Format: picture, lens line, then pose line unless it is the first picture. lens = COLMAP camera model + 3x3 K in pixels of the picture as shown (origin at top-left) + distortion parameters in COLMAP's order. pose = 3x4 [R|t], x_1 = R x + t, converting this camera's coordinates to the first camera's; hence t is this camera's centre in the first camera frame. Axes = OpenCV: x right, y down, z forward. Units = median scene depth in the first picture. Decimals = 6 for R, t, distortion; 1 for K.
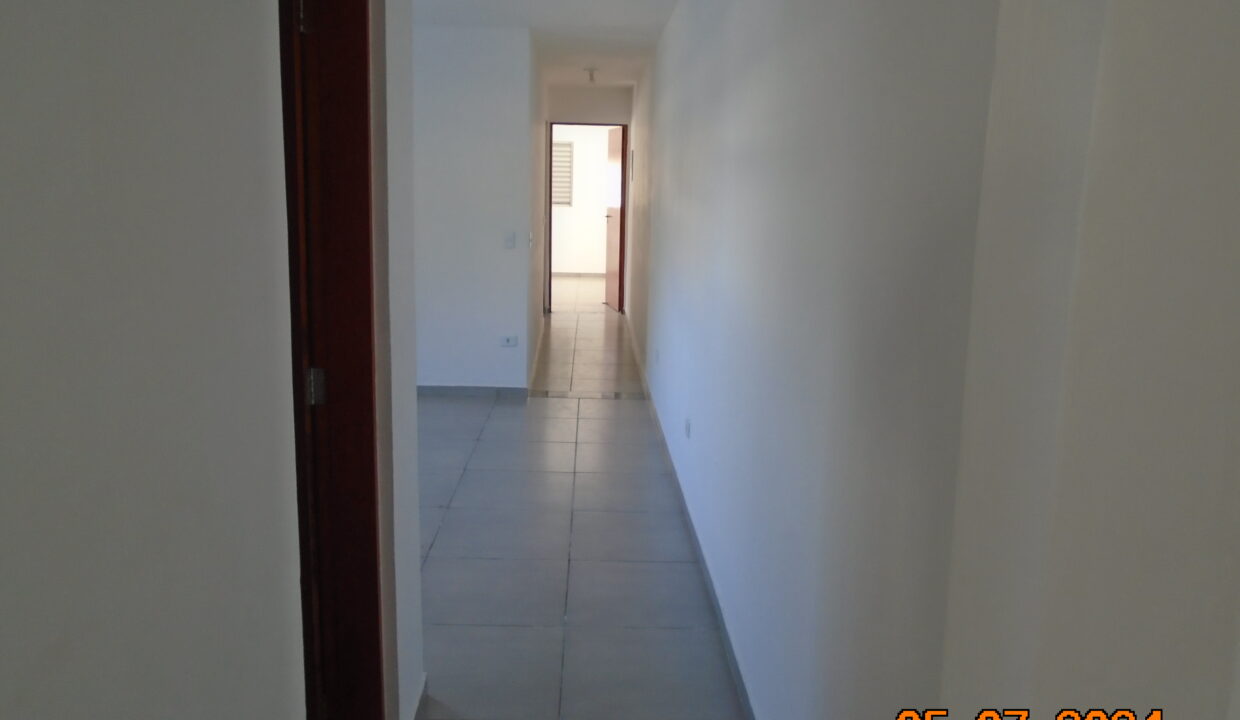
lens RADIAL K [[954.1, 0, 620.0], [0, 954.1, 360.0], [0, 0, 1]] dist [-0.009124, -0.001905]
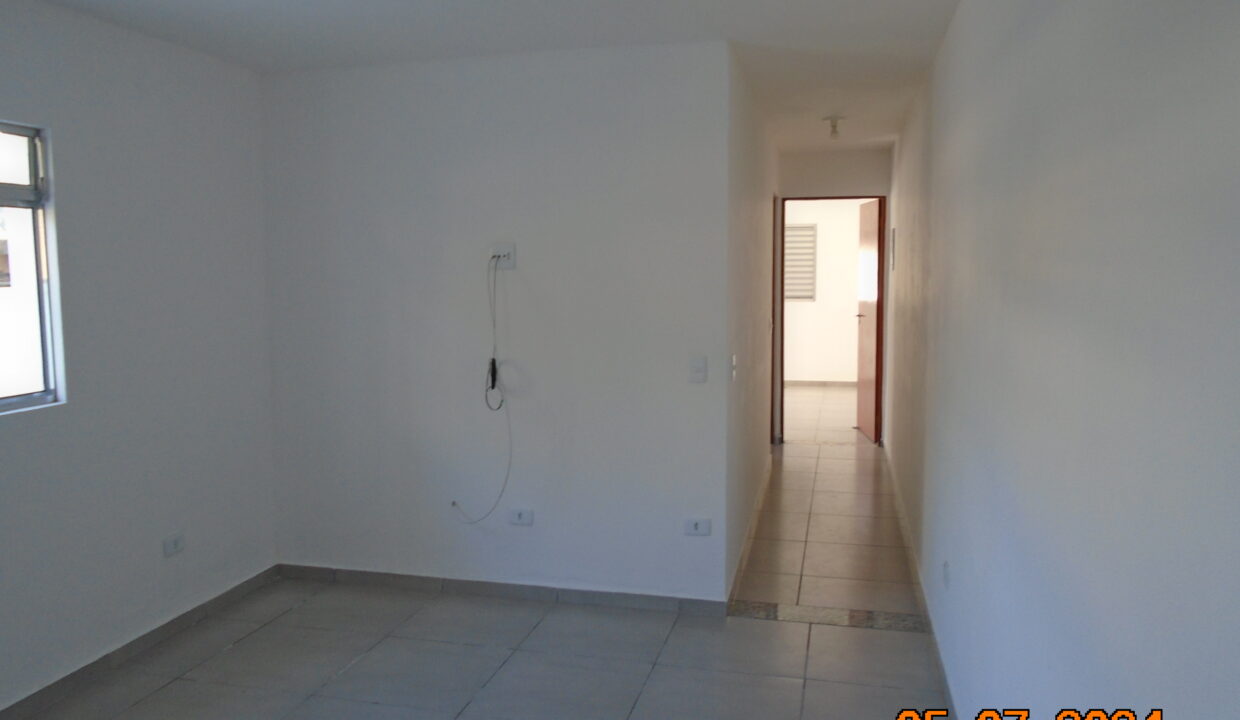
lens RADIAL K [[954.1, 0, 620.0], [0, 954.1, 360.0], [0, 0, 1]] dist [-0.009124, -0.001905]
pose [[0.966043, -0.005451, -0.258324, -0.001224], [-0.018294, 0.995825, -0.089427, -0.050788], [0.257733, 0.091116, 0.961910, 0.255583]]
